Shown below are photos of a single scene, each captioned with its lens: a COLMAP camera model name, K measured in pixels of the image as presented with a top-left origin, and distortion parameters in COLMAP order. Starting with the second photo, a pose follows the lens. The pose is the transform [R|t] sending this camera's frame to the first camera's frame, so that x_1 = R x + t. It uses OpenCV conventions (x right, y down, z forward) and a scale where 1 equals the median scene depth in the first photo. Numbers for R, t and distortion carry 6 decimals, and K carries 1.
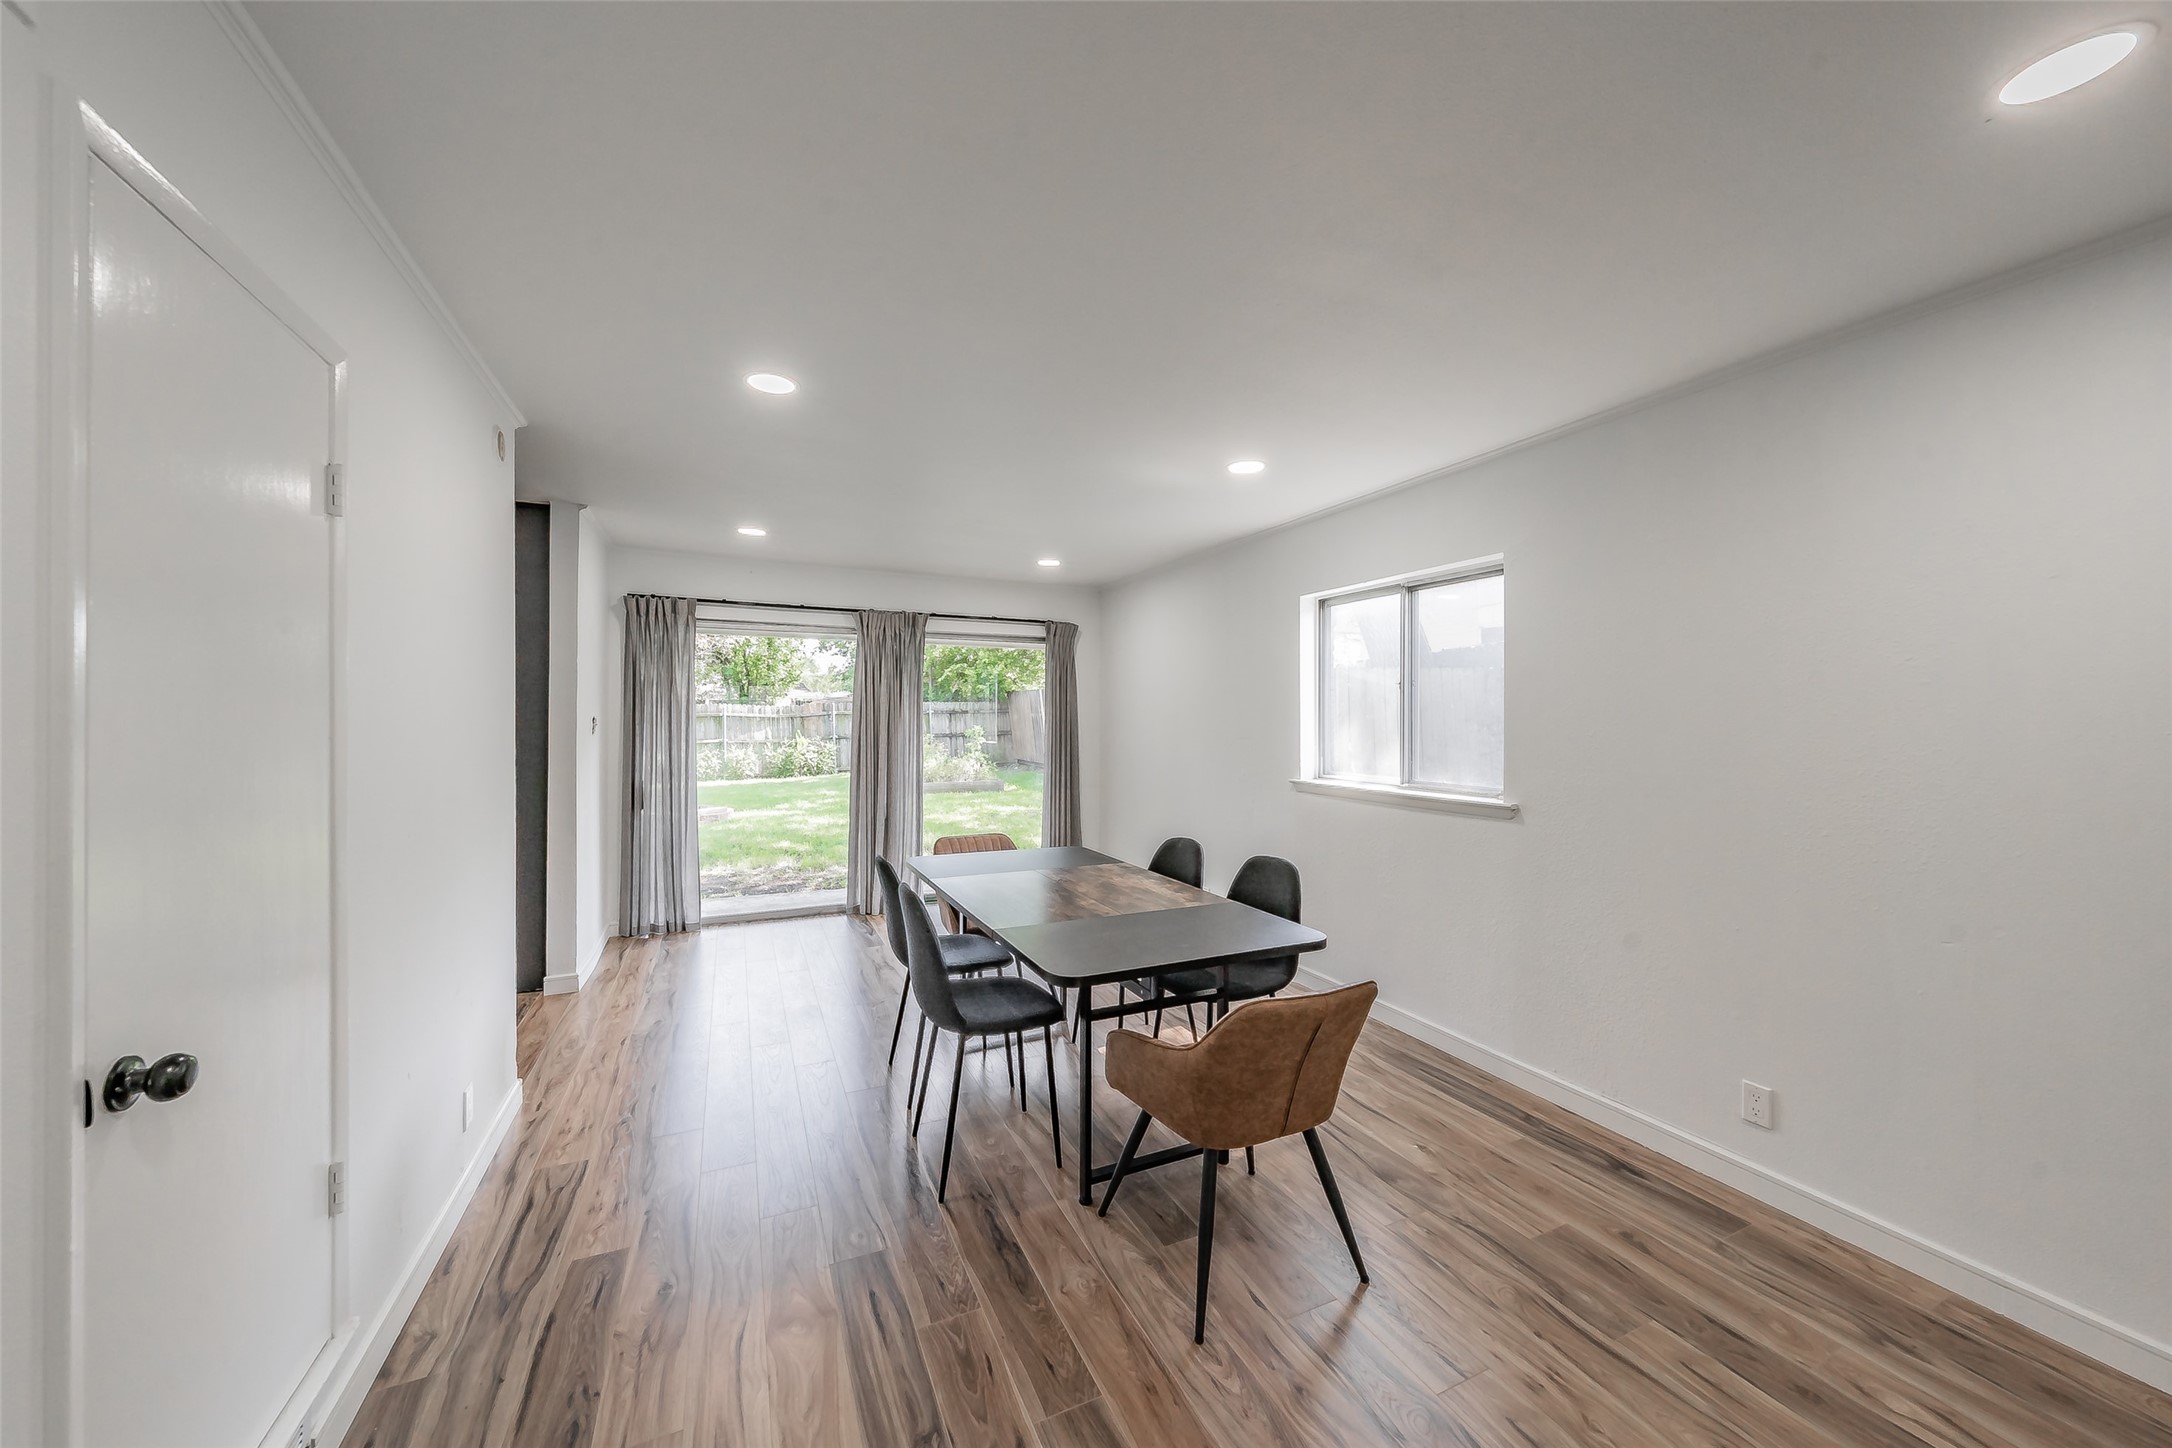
lens RADIAL K [[764.6, 0, 1058.9], [0, 764.6, 713.5], [0, 0, 1]] dist [-0.005958, -0.000326]
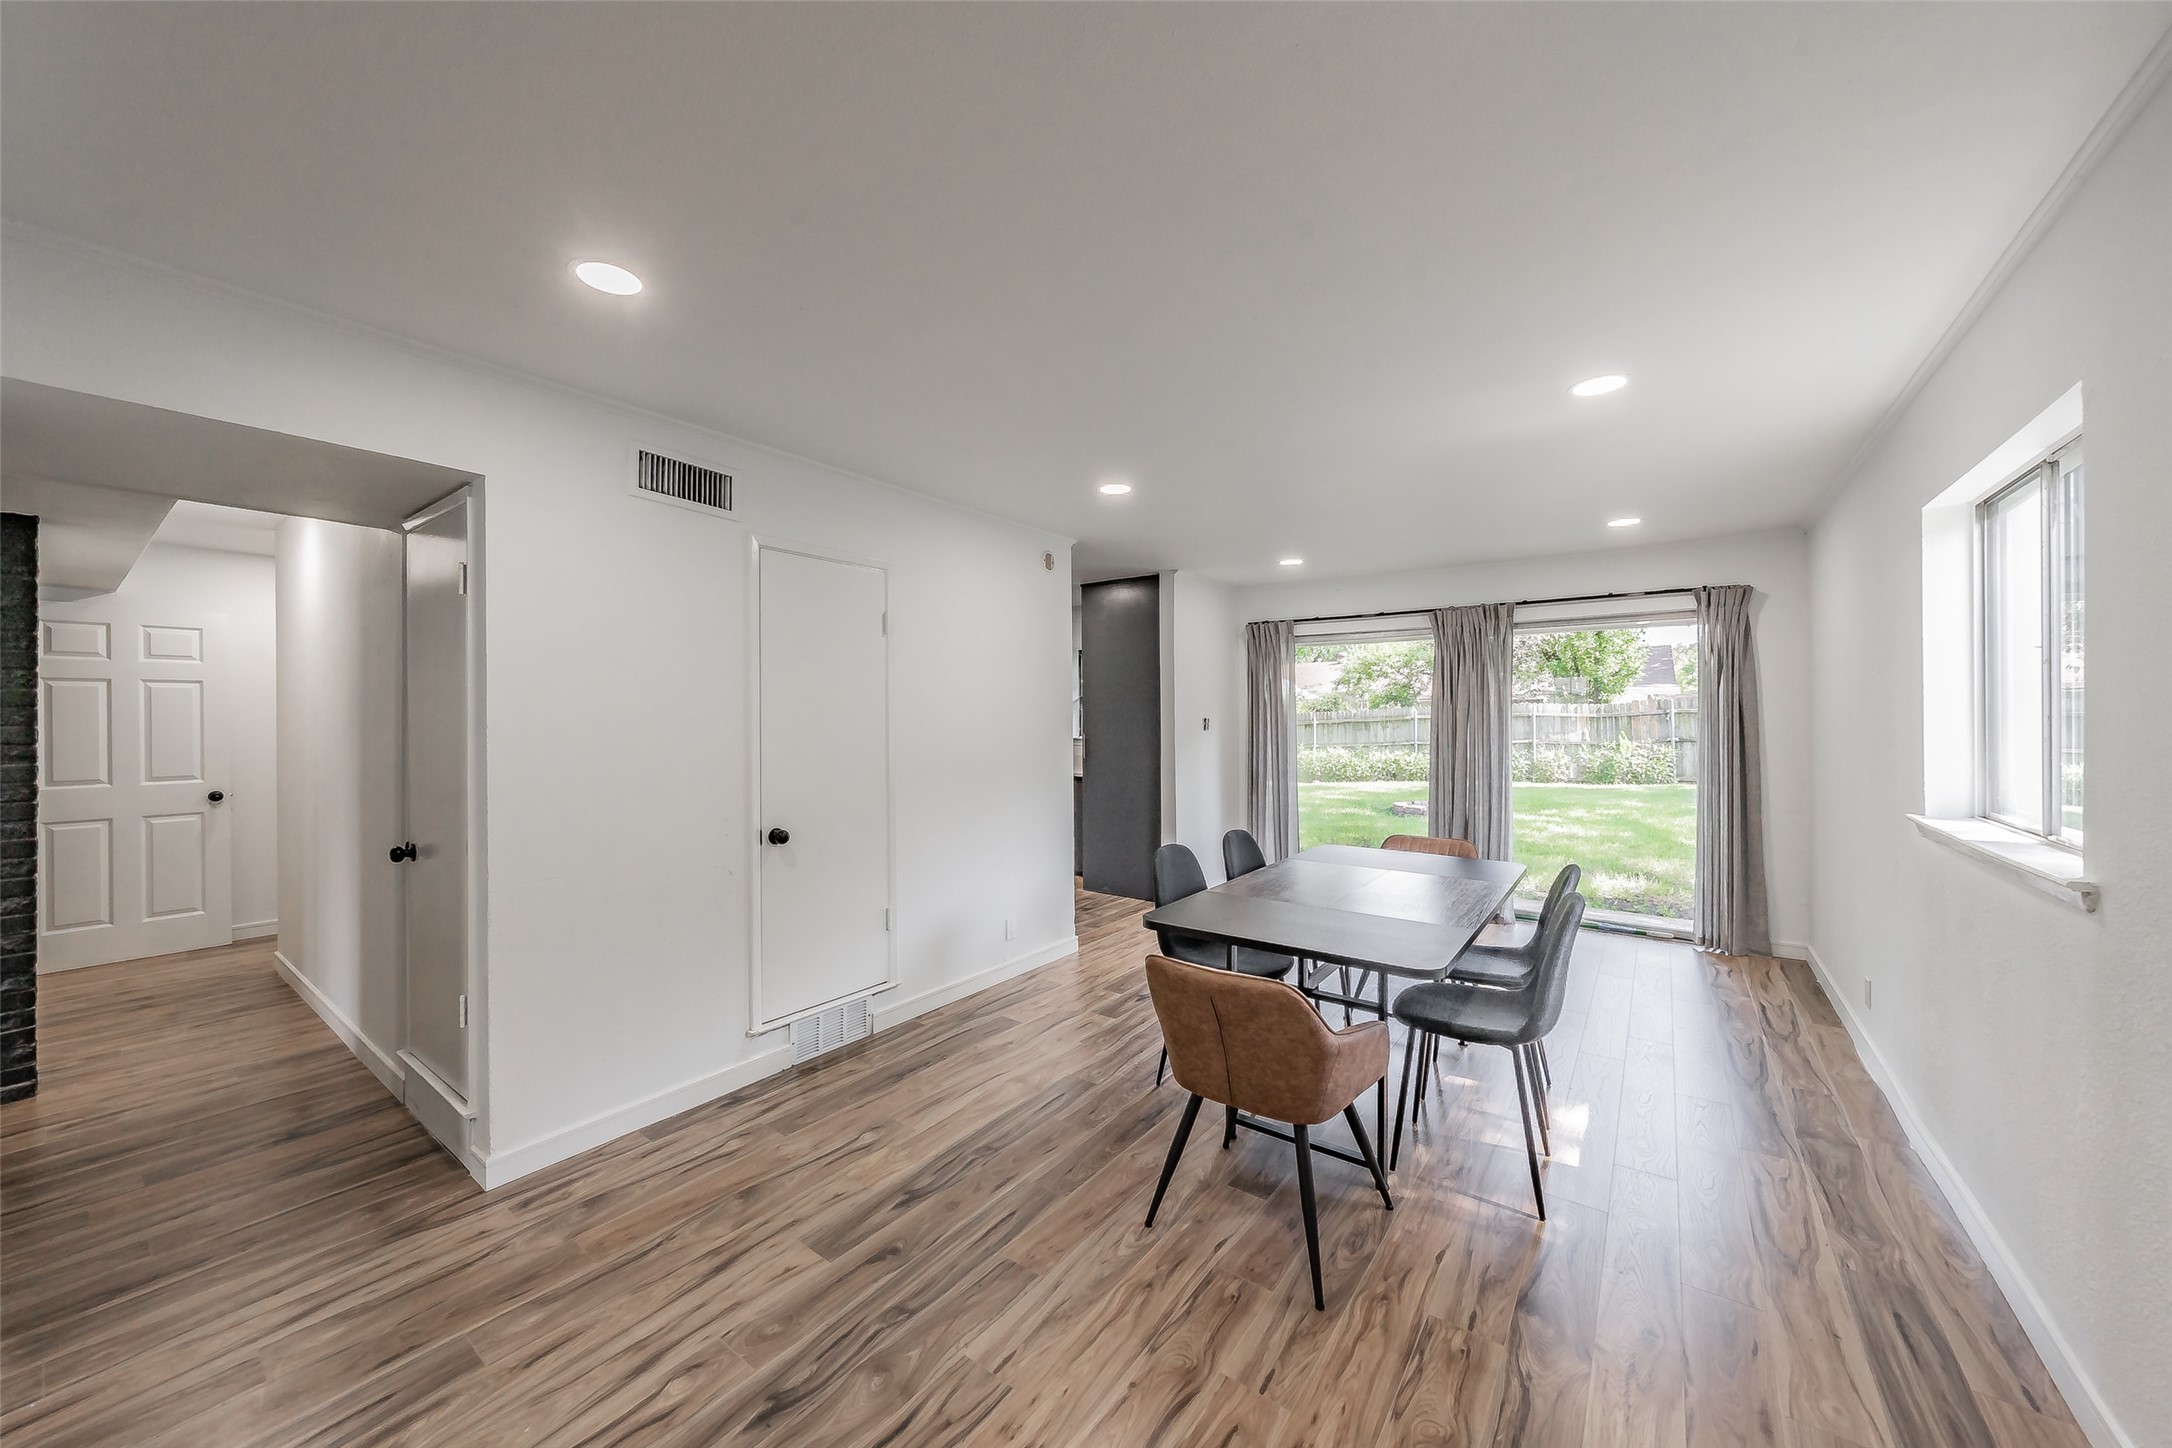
lens RADIAL K [[764.6, 0, 1075.2], [0, 764.6, 708.9], [0, 0, 1]] dist [-0.005958, -0.000326]
pose [[0.484632, -0.014598, -0.874596, 0.124200], [0.009265, 0.999890, -0.011556, 0.000811], [0.874669, -0.002503, 0.484714, 0.031432]]
